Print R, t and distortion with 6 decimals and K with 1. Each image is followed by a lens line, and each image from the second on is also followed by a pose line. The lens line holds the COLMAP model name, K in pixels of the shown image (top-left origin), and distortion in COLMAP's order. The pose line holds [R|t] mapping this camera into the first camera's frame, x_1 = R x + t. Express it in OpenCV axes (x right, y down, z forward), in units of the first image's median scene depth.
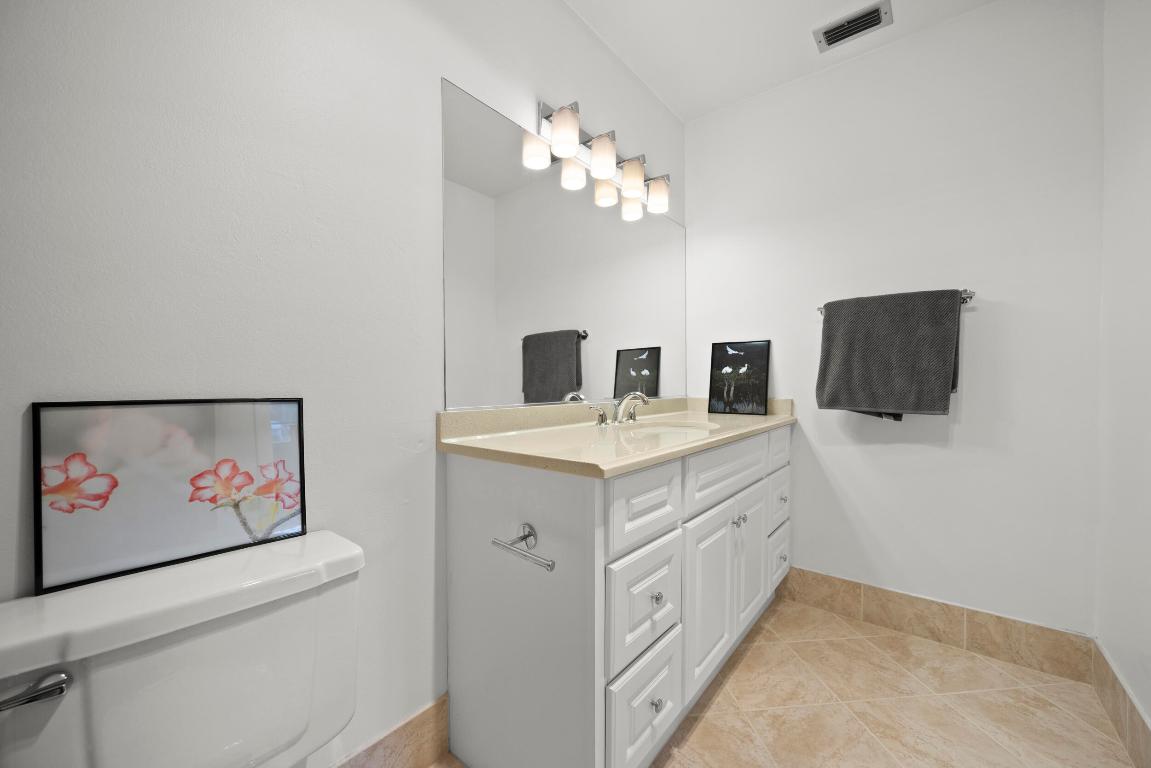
lens RADIAL K [[441.0, 0, 581.9], [0, 441.0, 390.8], [0, 0, 1]] dist [-0.001664, 0.000164]
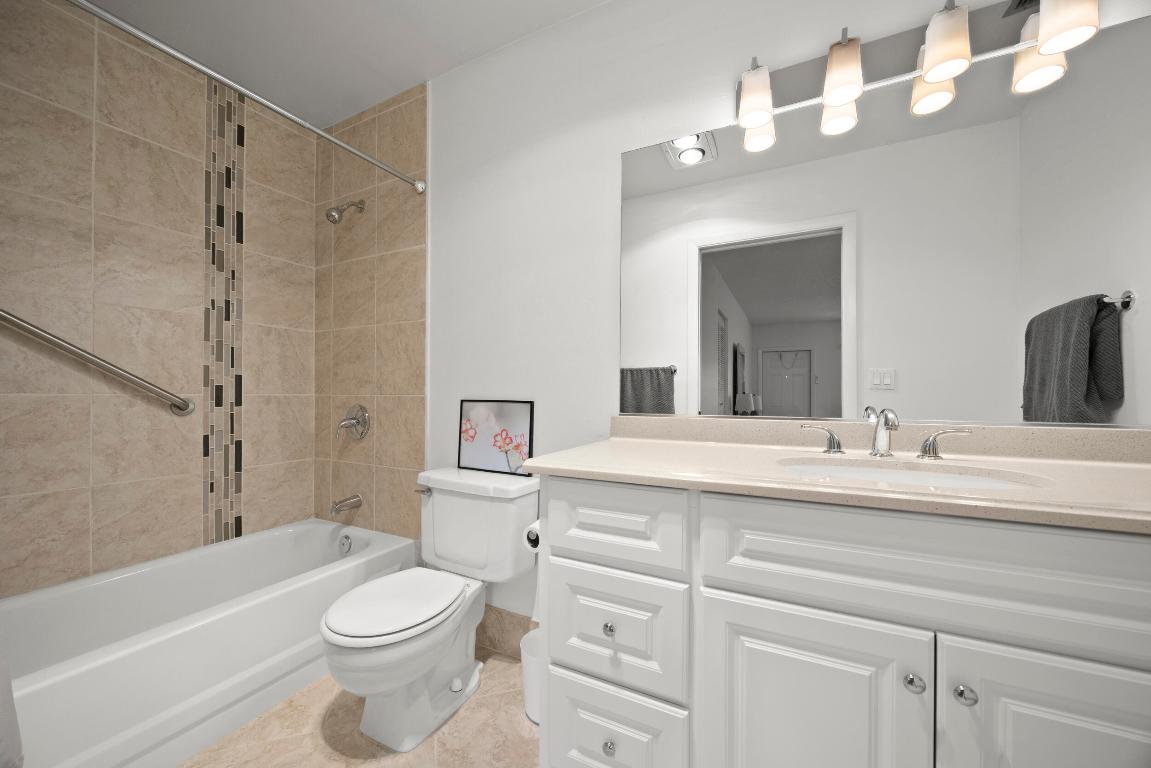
lens RADIAL K [[441.0, 0, 577.1], [0, 441.0, 387.2], [0, 0, 1]] dist [-0.001664, 0.000164]
pose [[0.208582, -0.004614, -0.977994, 1.287069], [-0.017554, 0.999810, -0.008461, -0.031811], [0.977847, 0.018933, 0.208461, 0.885919]]
